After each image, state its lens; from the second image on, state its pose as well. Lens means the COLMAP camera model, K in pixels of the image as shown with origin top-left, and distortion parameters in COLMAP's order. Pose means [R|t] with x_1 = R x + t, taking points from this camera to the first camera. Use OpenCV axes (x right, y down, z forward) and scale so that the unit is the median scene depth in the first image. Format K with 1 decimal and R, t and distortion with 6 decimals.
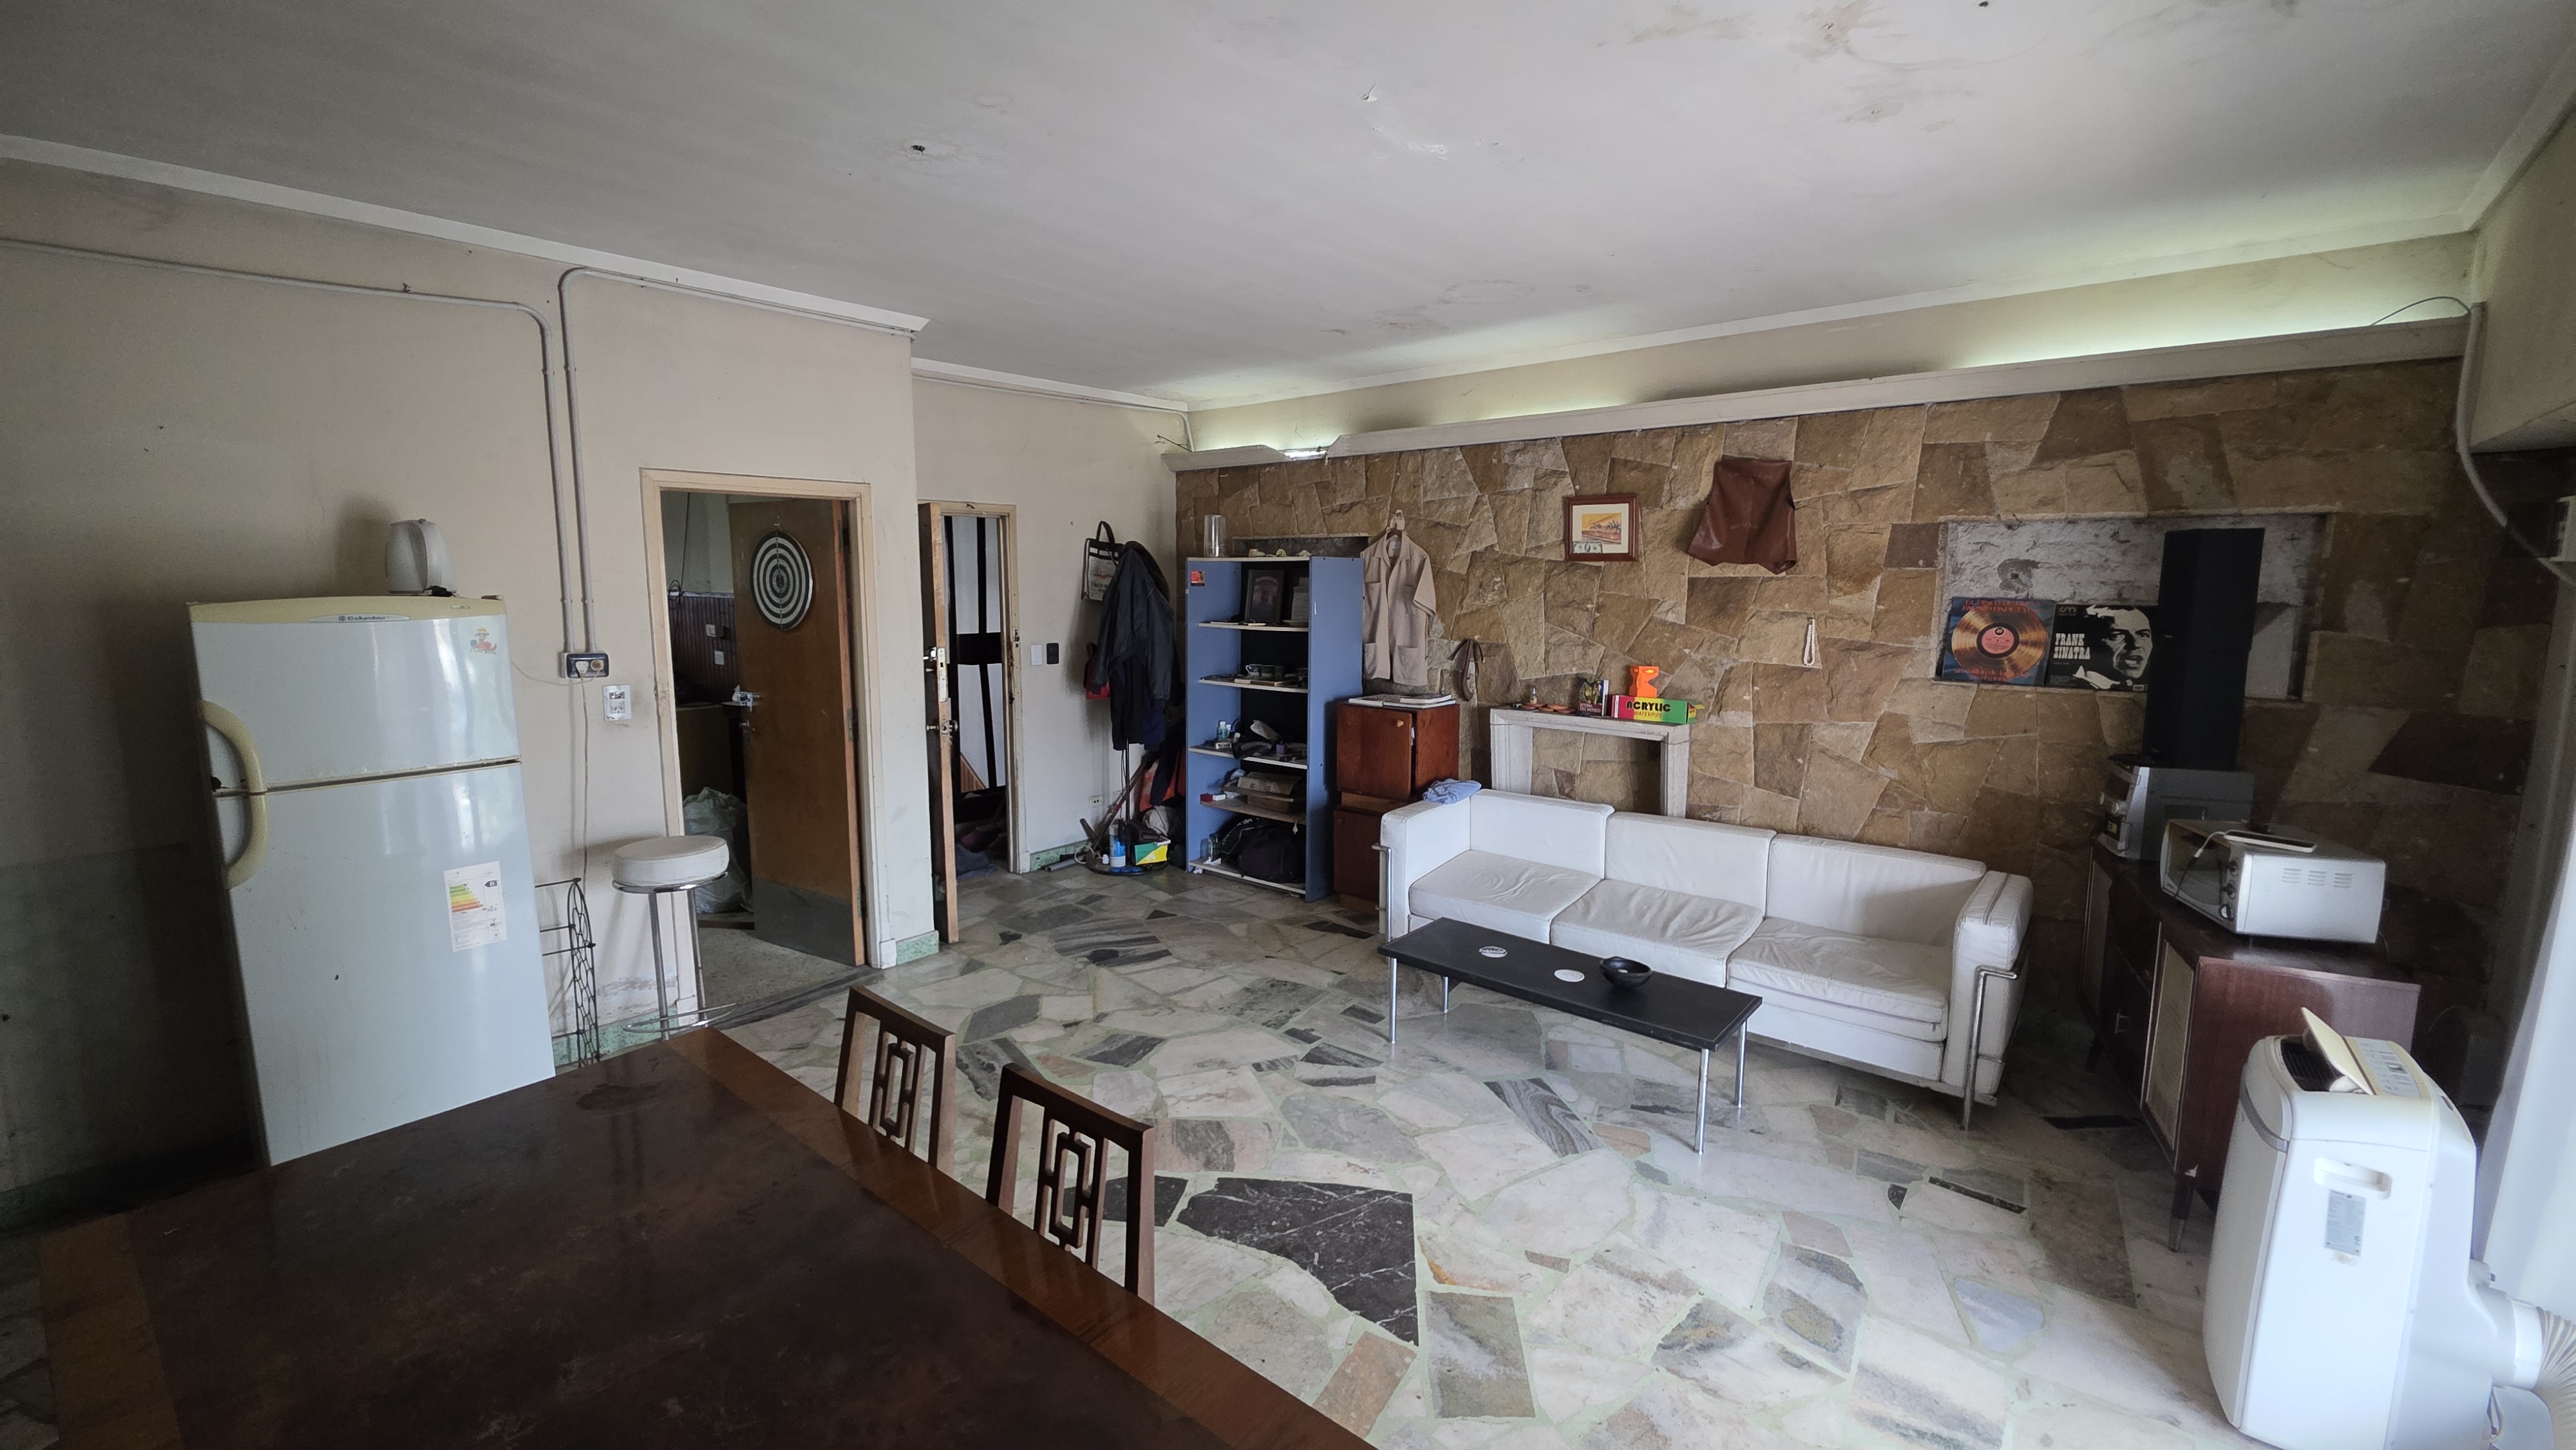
lens RADIAL K [[1017.5, 0, 1289.9], [0, 1017.5, 714.1], [0, 0, 1]] dist [0.012090, -0.008164]
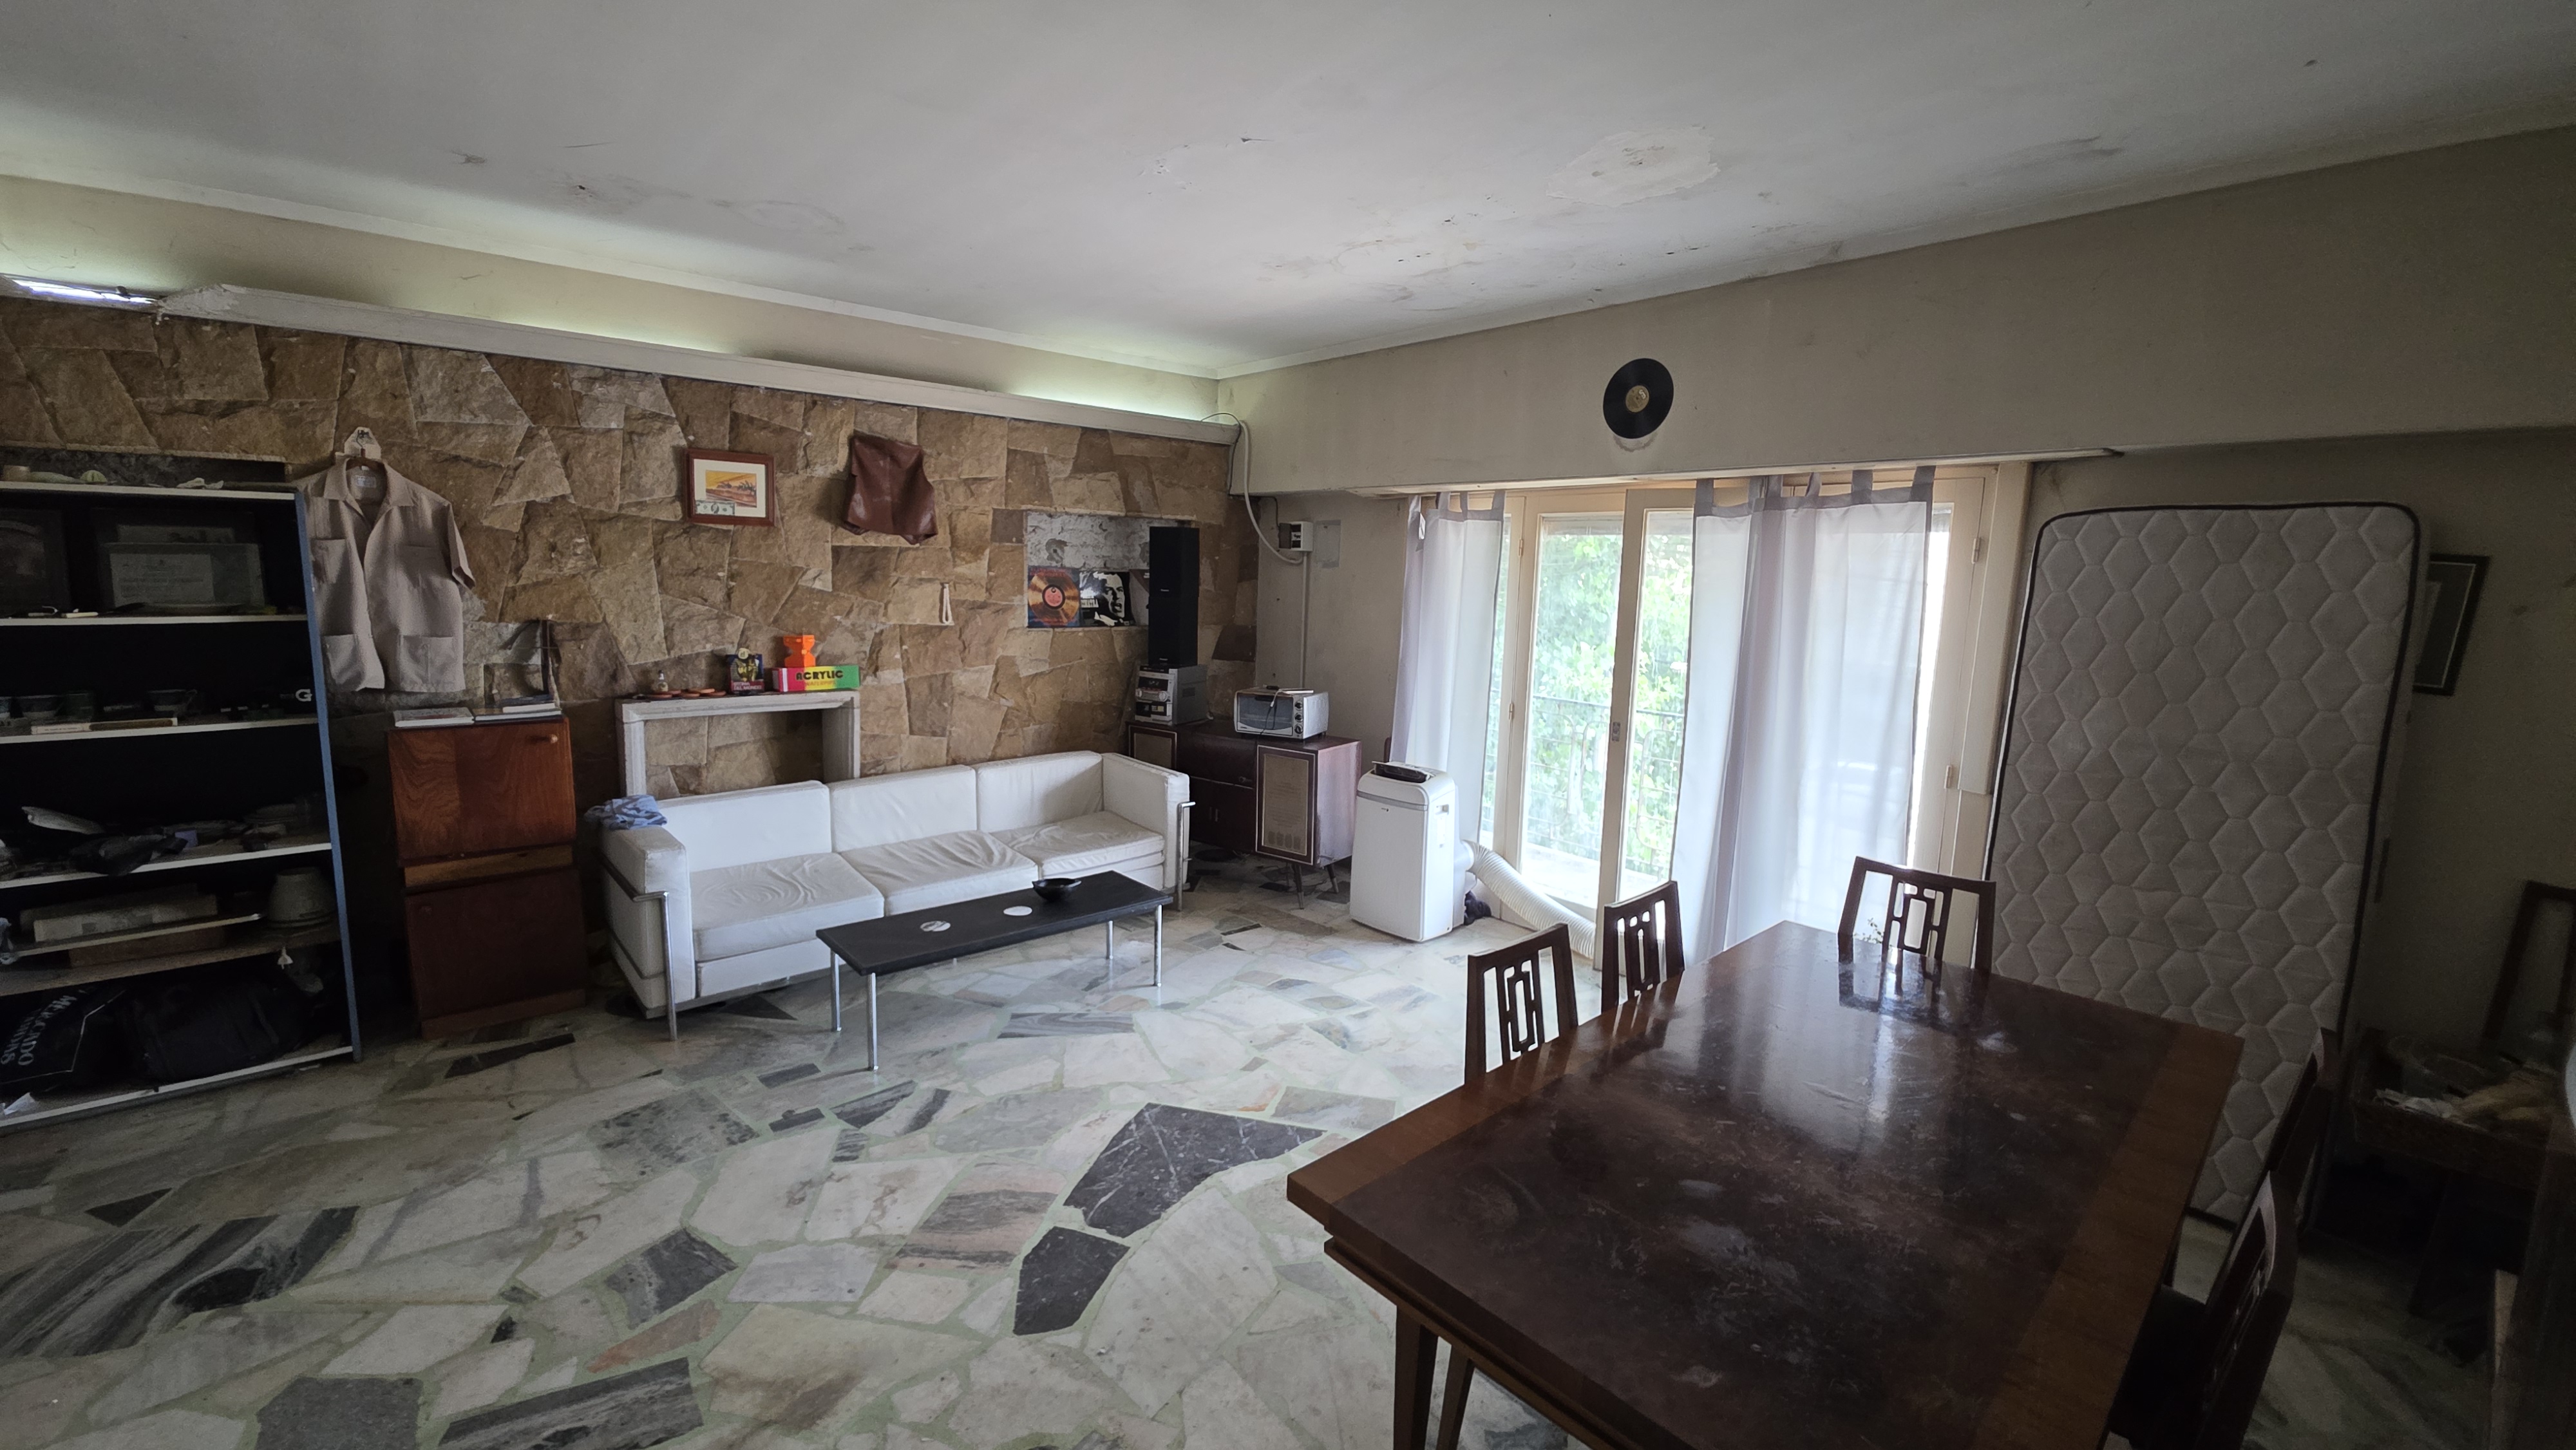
lens RADIAL K [[1017.5, 0, 1289.9], [0, 1017.5, 714.1], [0, 0, 1]] dist [0.012090, -0.008164]
pose [[0.157518, -0.142969, 0.977112, -0.612731], [0.106630, 0.986142, 0.127101, -0.052948], [-0.981742, 0.084169, 0.170580, 0.425967]]
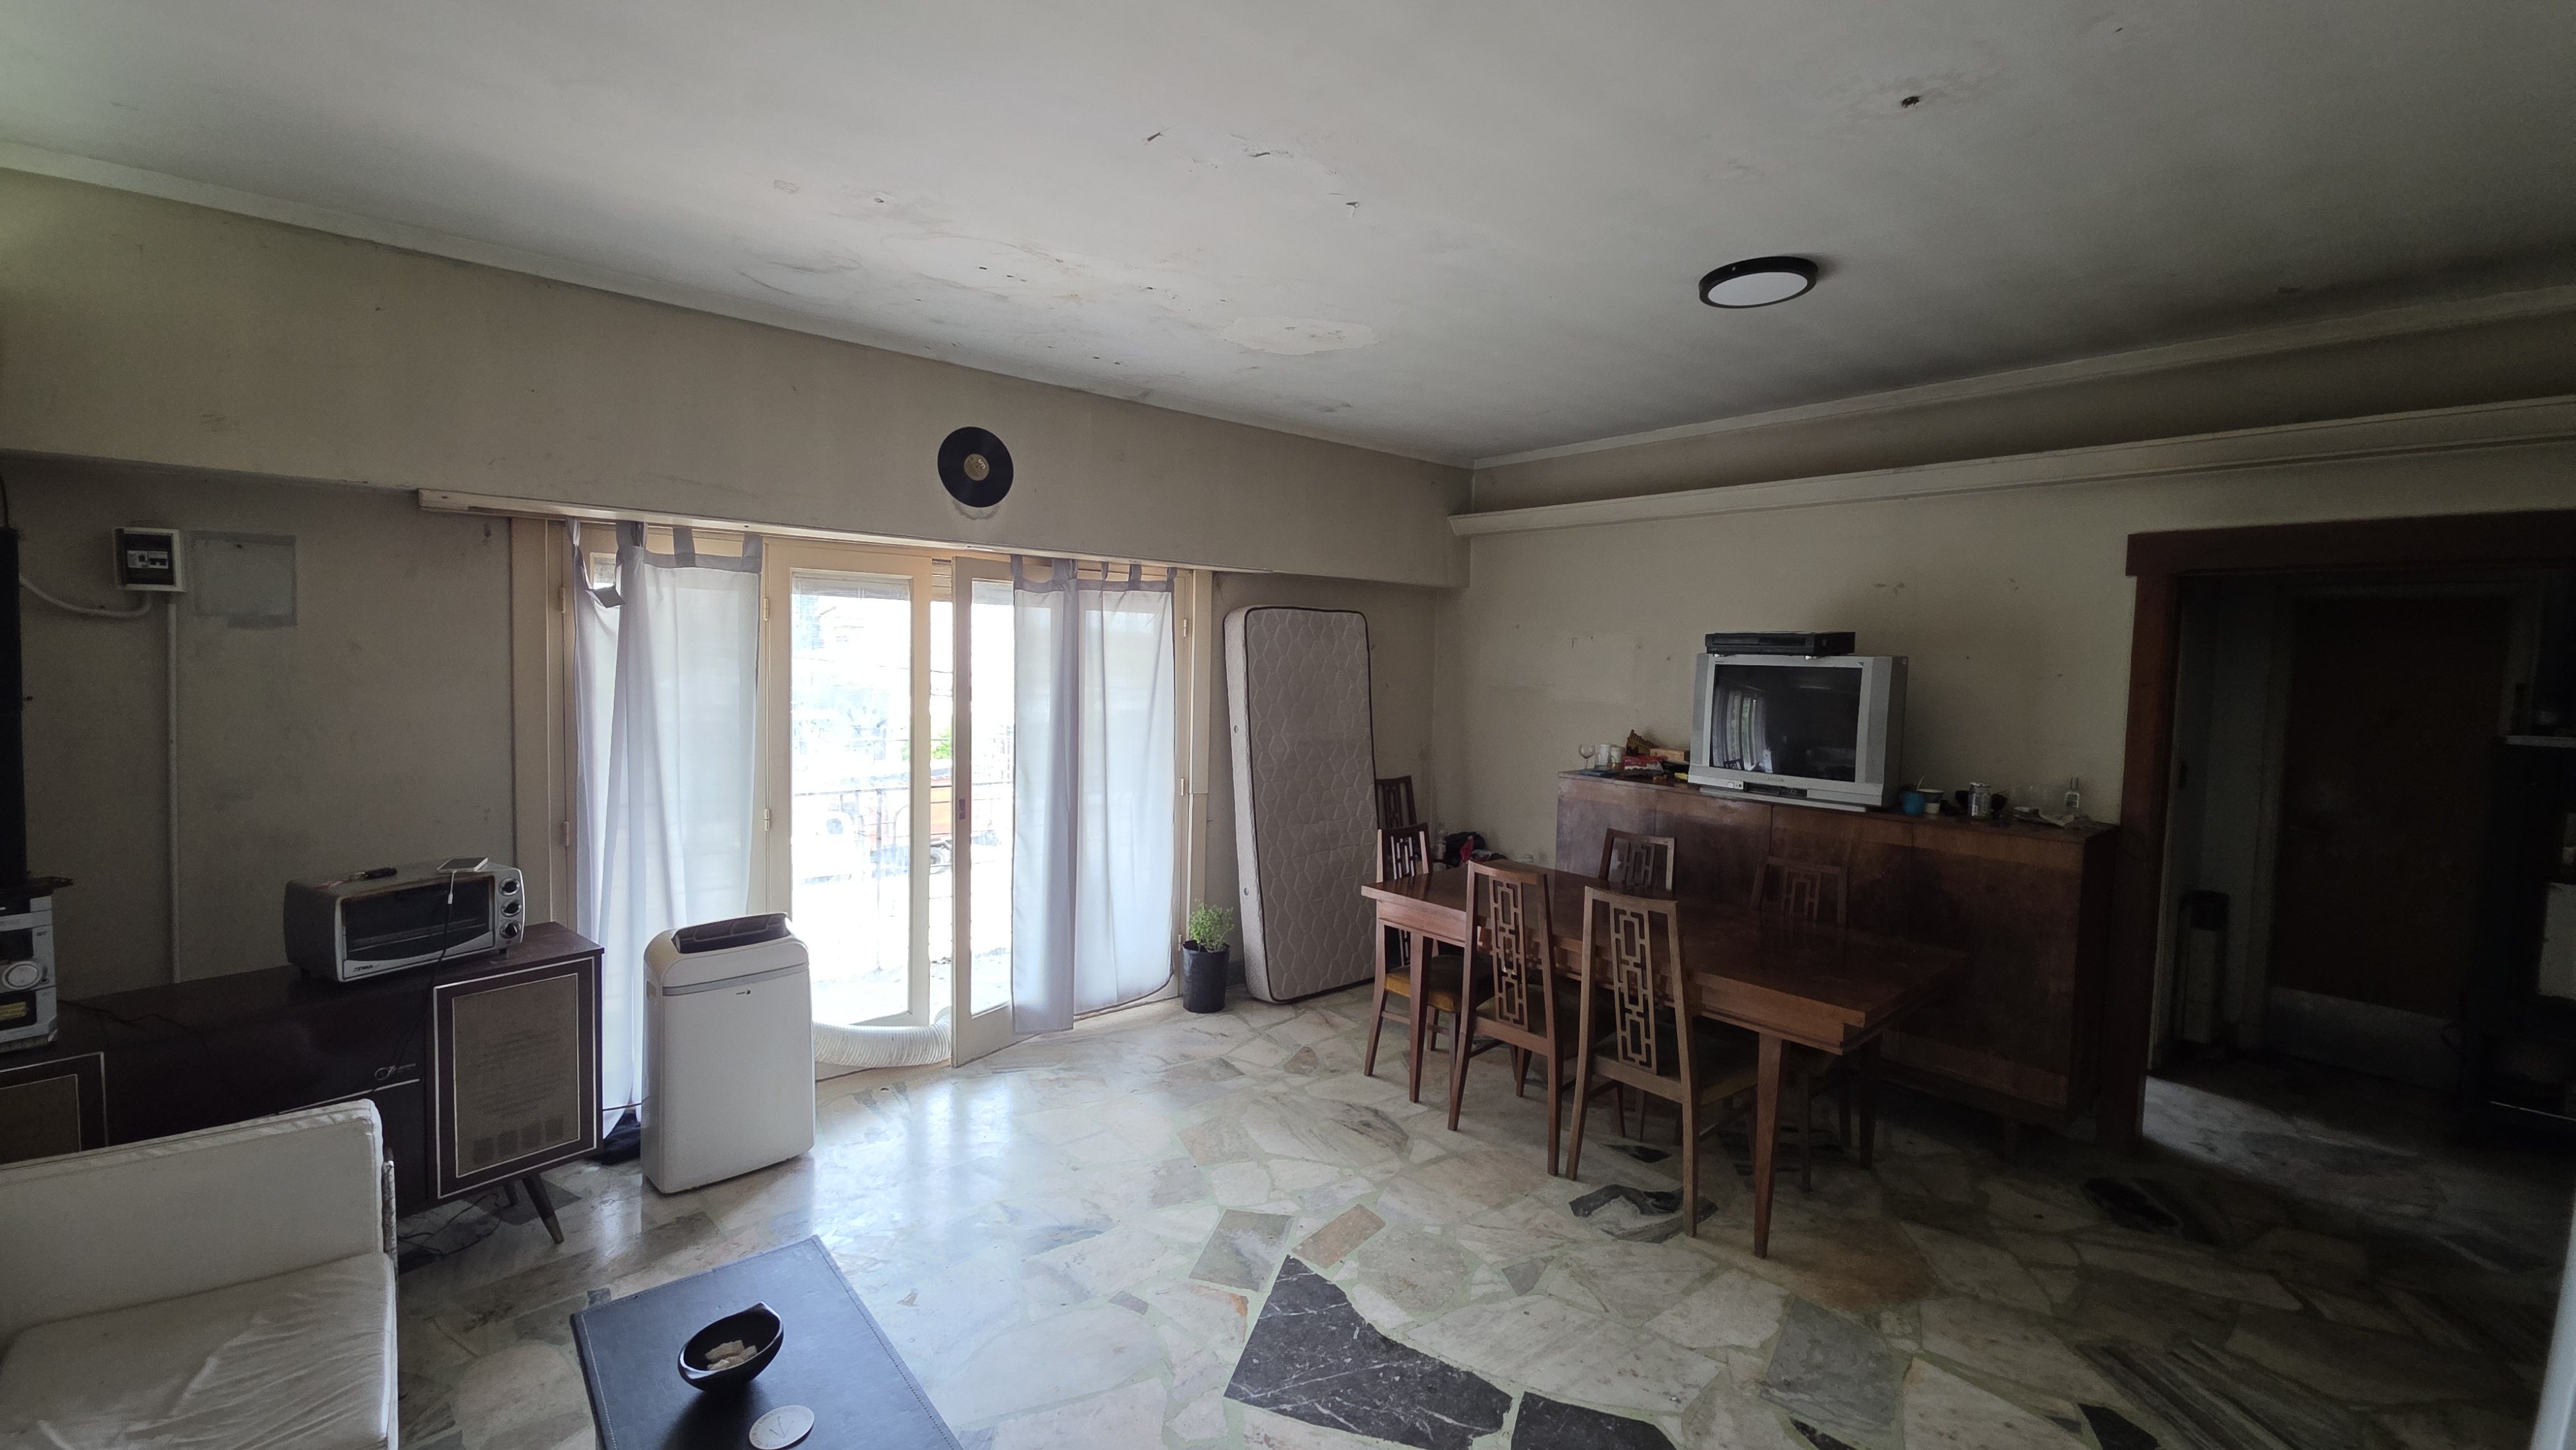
lens RADIAL K [[1040.9, 0, 1261.0], [0, 1040.9, 714.3], [0, 0, 1]] dist [0.013337, -0.008618]
pose [[-0.982794, -0.044591, 0.179240, -0.023581], [-0.008965, 0.980794, 0.194841, -0.154701], [-0.184486, 0.189882, -0.964318, 1.165201]]
